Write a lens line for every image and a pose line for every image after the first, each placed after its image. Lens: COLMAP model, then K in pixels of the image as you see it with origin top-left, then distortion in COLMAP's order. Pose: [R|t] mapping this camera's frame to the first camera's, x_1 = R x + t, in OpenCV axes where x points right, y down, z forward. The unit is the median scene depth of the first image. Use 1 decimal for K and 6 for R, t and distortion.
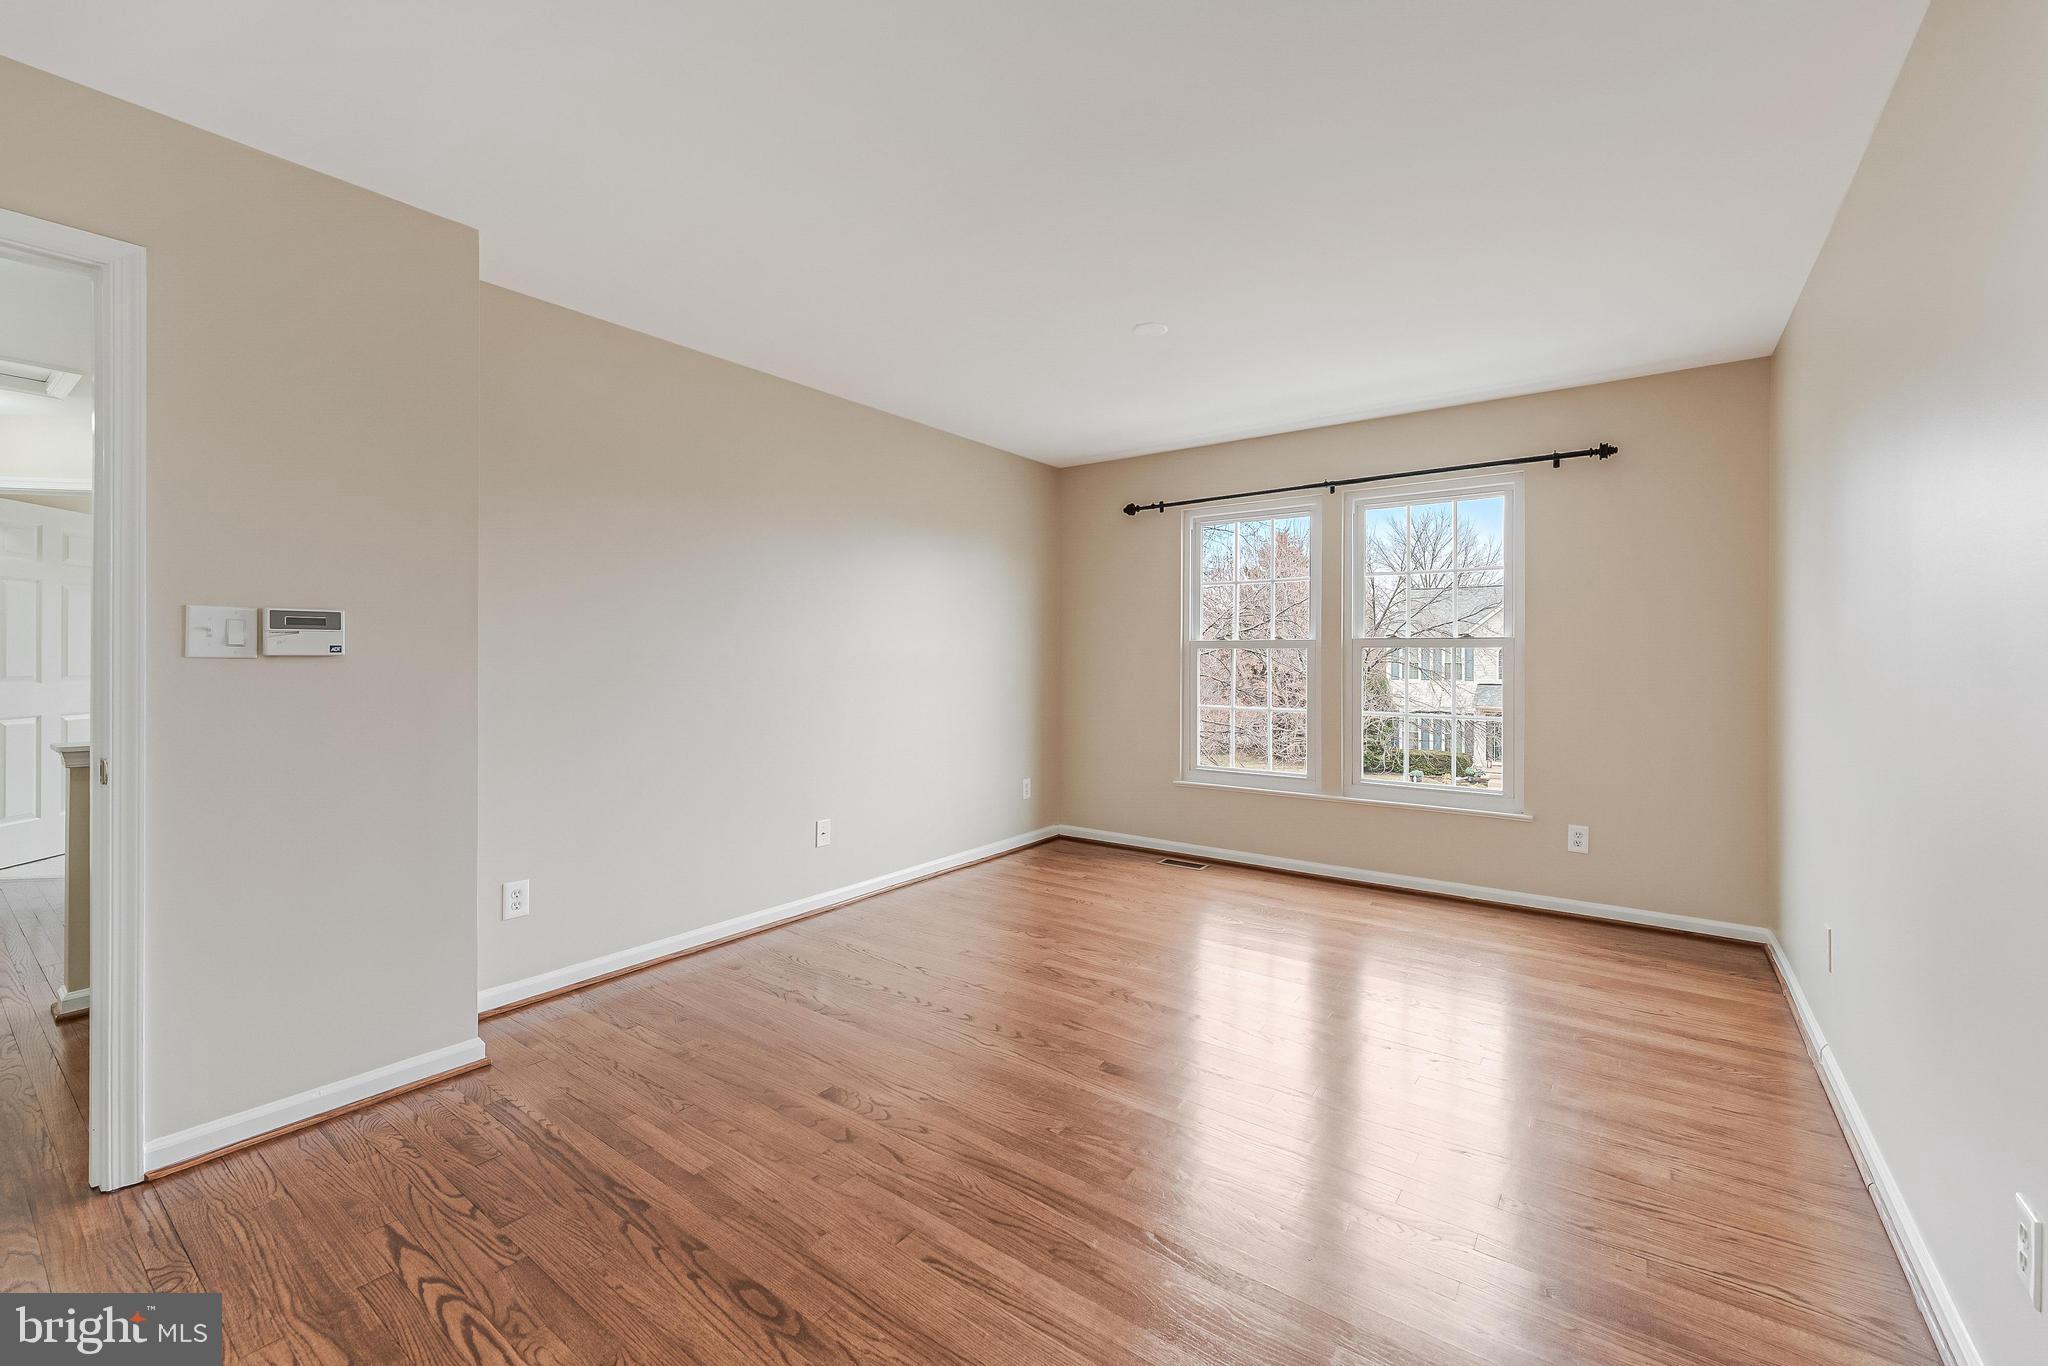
lens RADIAL K [[835.9, 0, 1014.2], [0, 835.9, 661.2], [0, 0, 1]] dist [-0.000387, 0.000045]
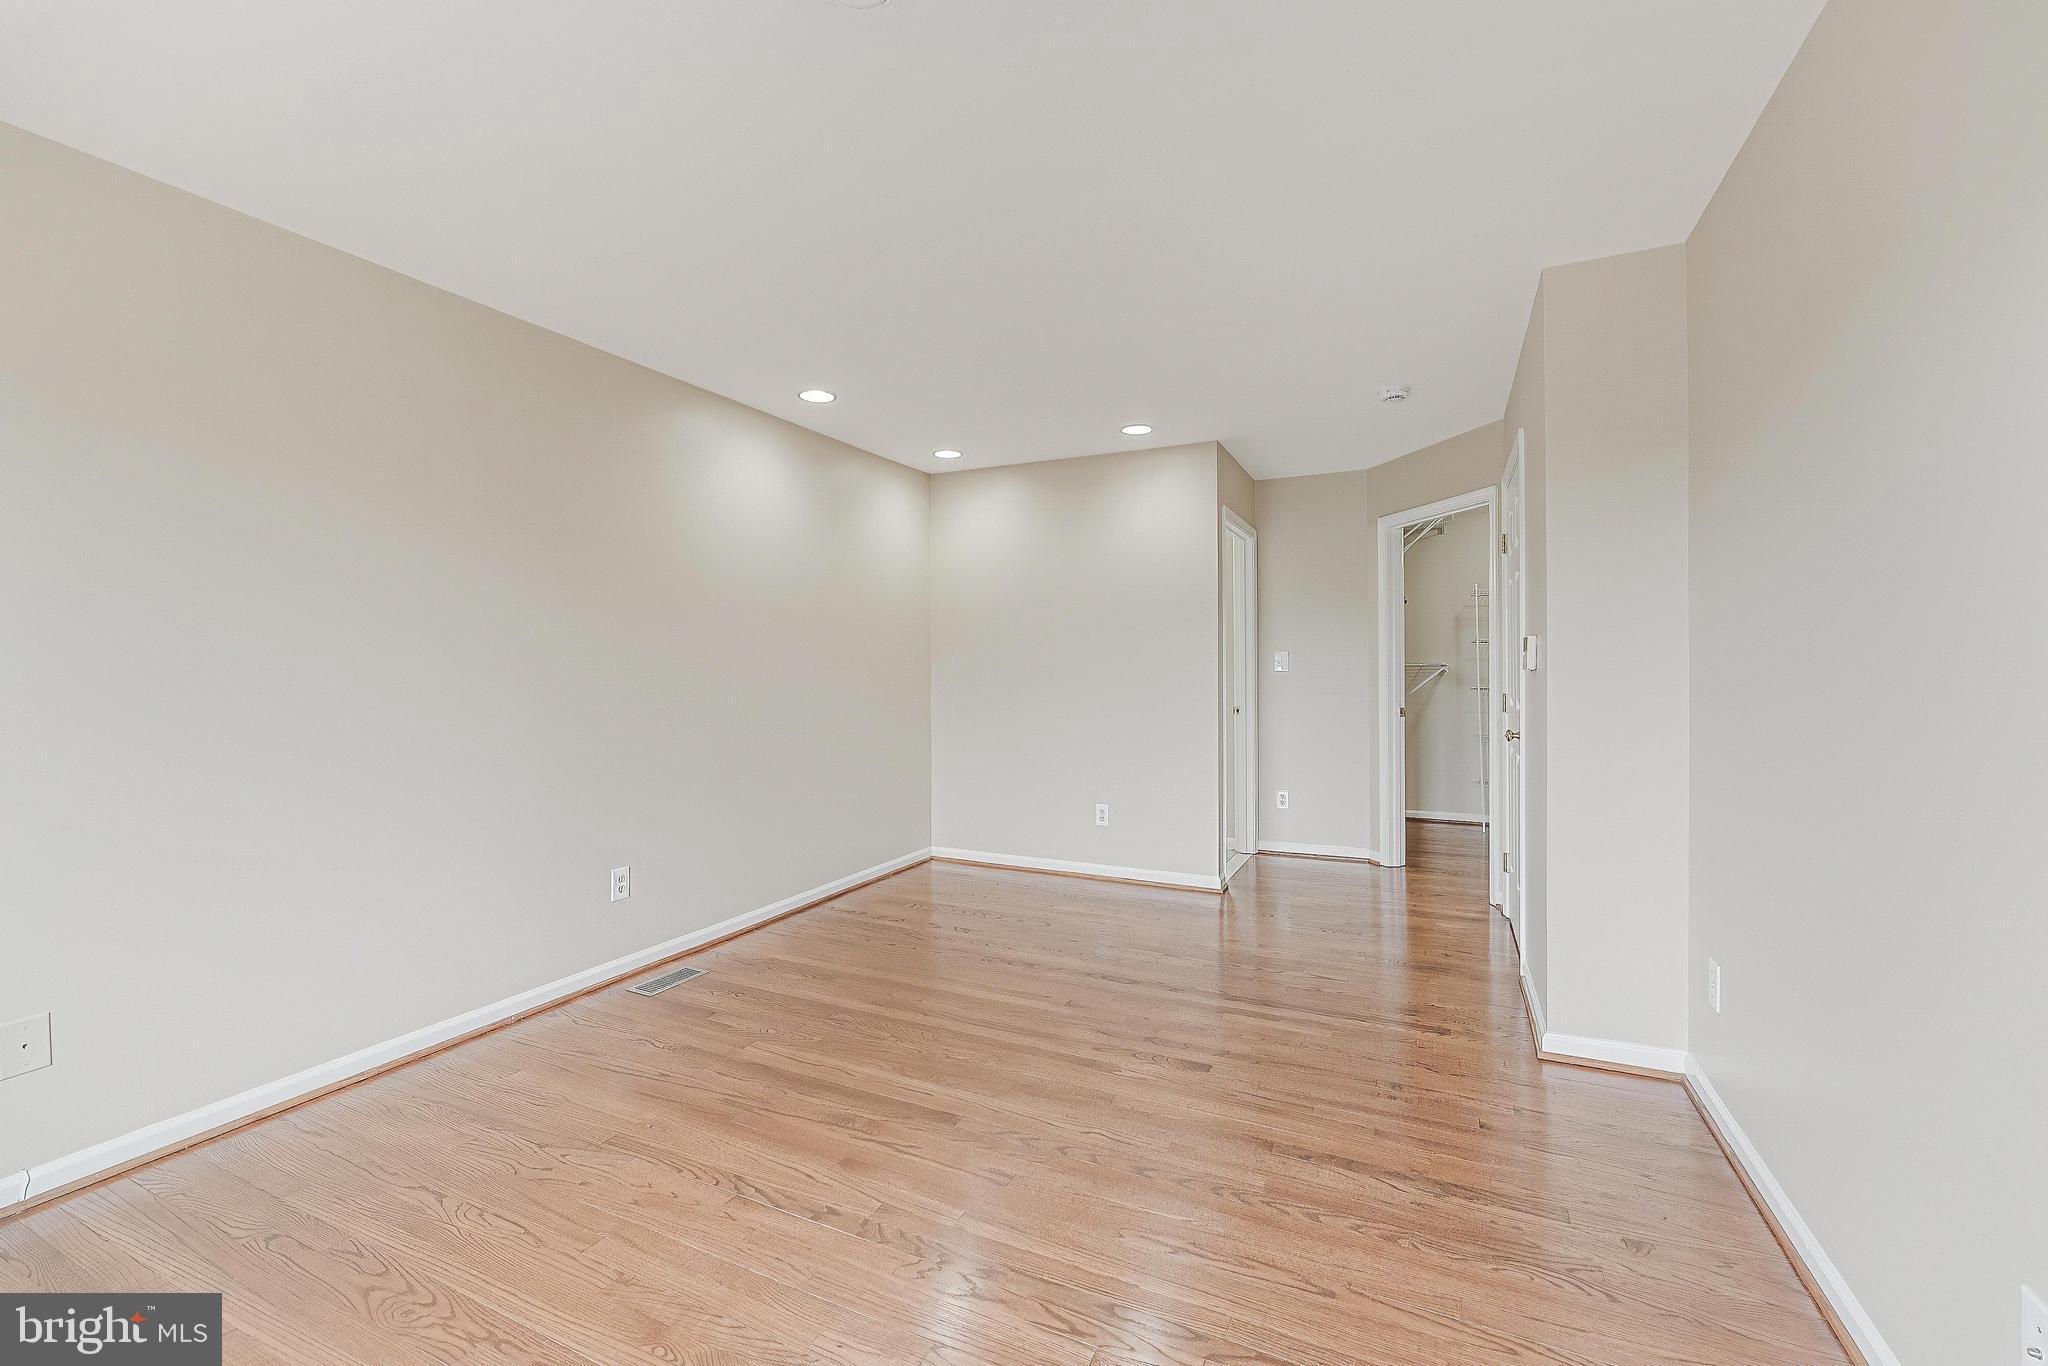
lens RADIAL K [[840.7, 0, 1034.6], [0, 840.7, 671.9], [0, 0, 1]] dist [-0.001149, -0.000338]
pose [[-0.978840, 0.000622, -0.204624, 0.128704], [-0.001019, 0.999968, 0.007913, -0.007017], [0.204622, 0.007954, -0.978809, 1.174038]]
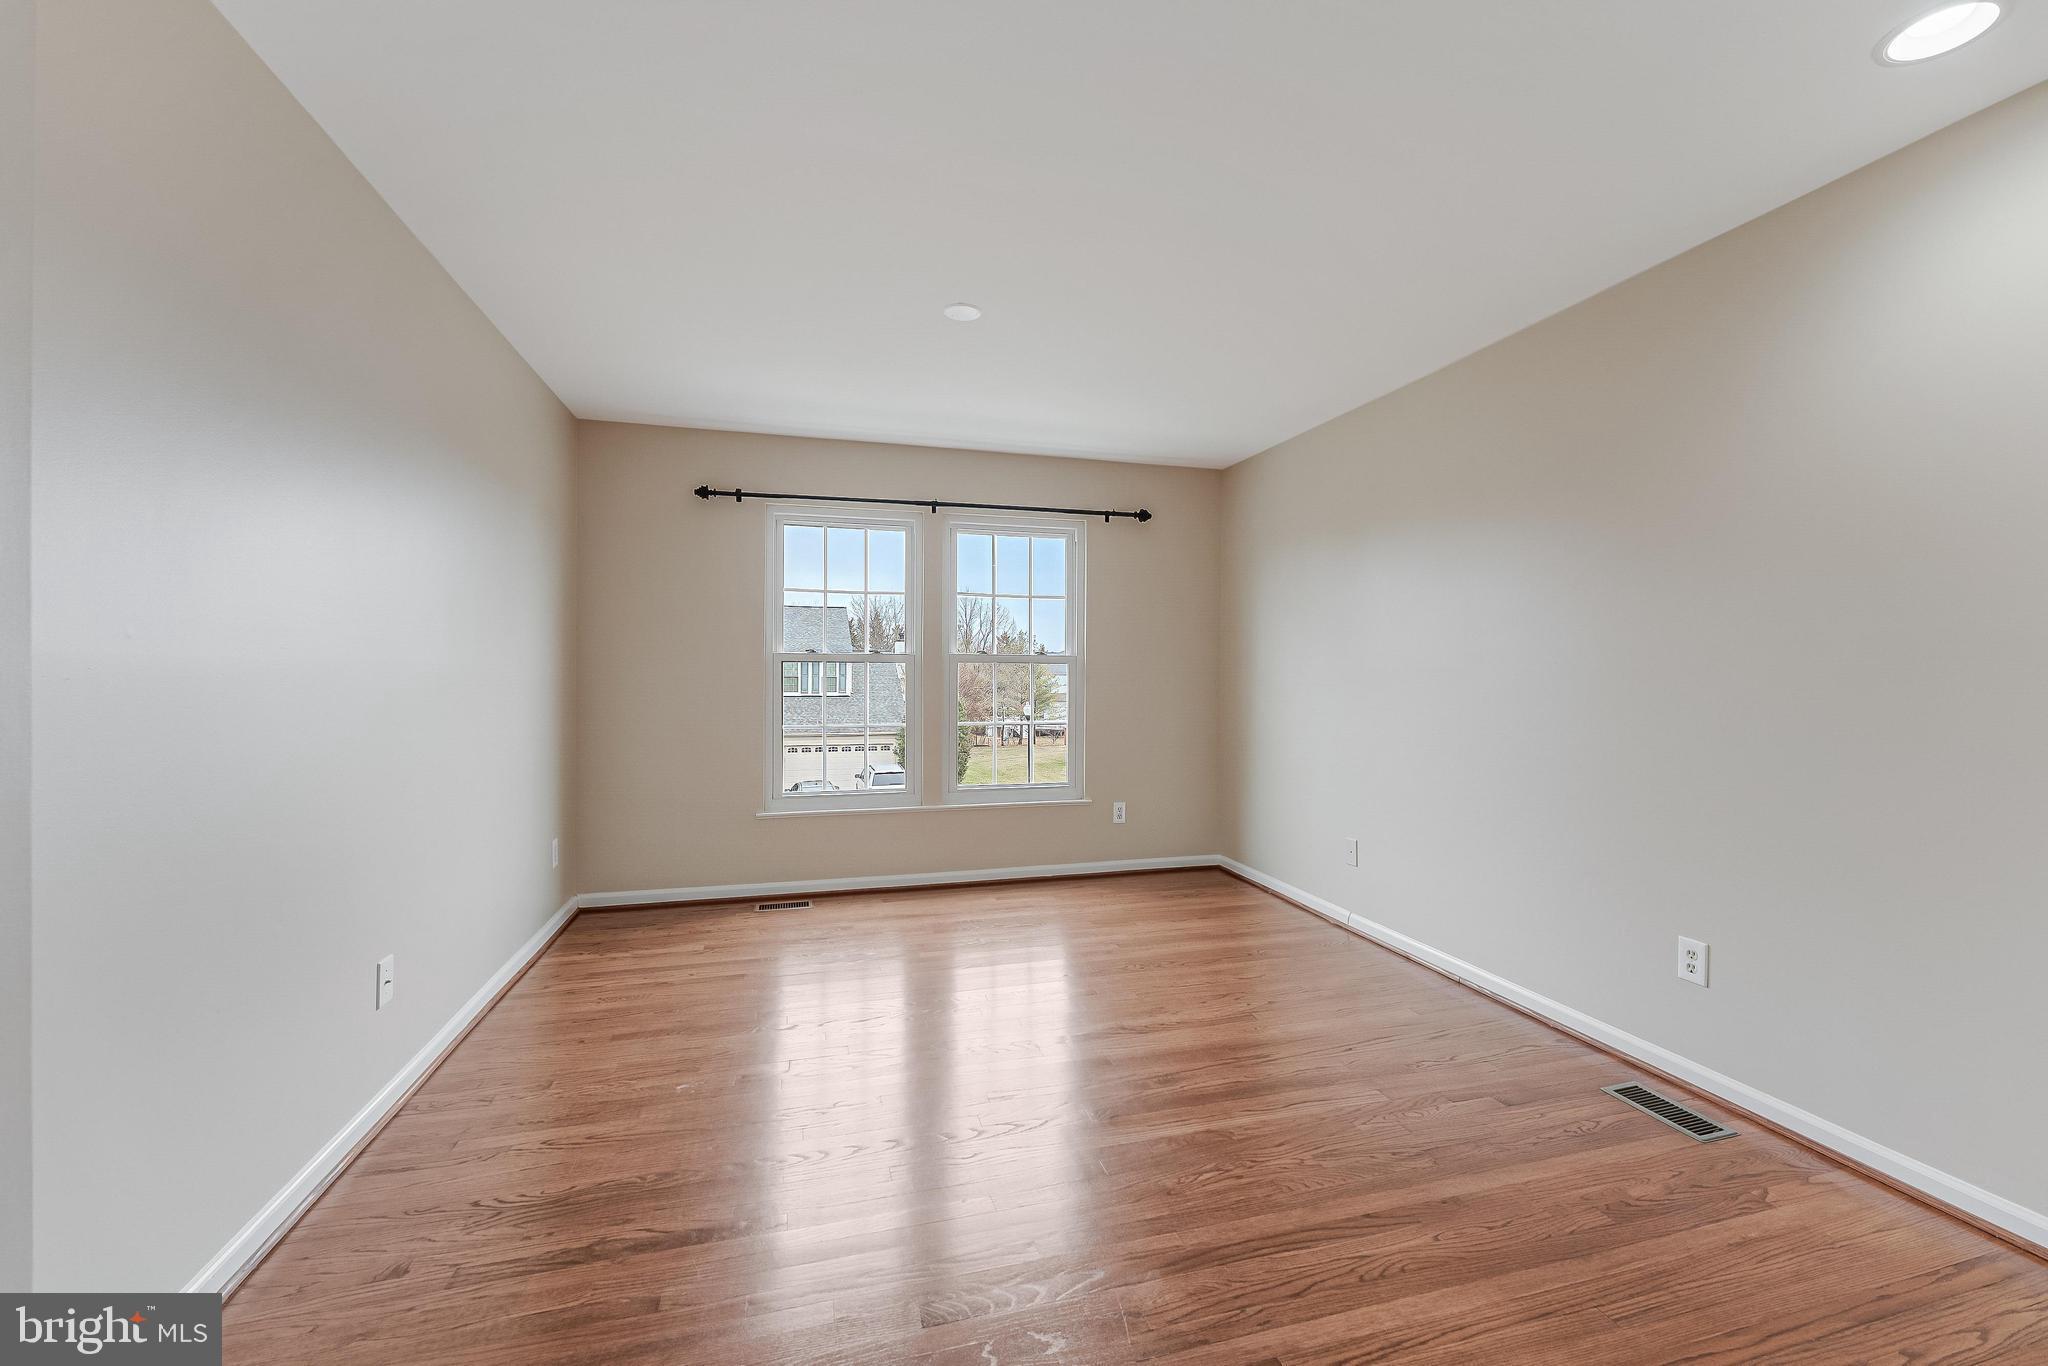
lens RADIAL K [[840.7, 0, 1034.6], [0, 840.7, 671.9], [0, 0, 1]] dist [-0.001149, -0.000338]
pose [[0.606747, 0.000772, 0.794894, -0.410342], [0.003011, 0.999990, -0.003270, -0.000356], [-0.794889, 0.004377, 0.606739, 0.300217]]
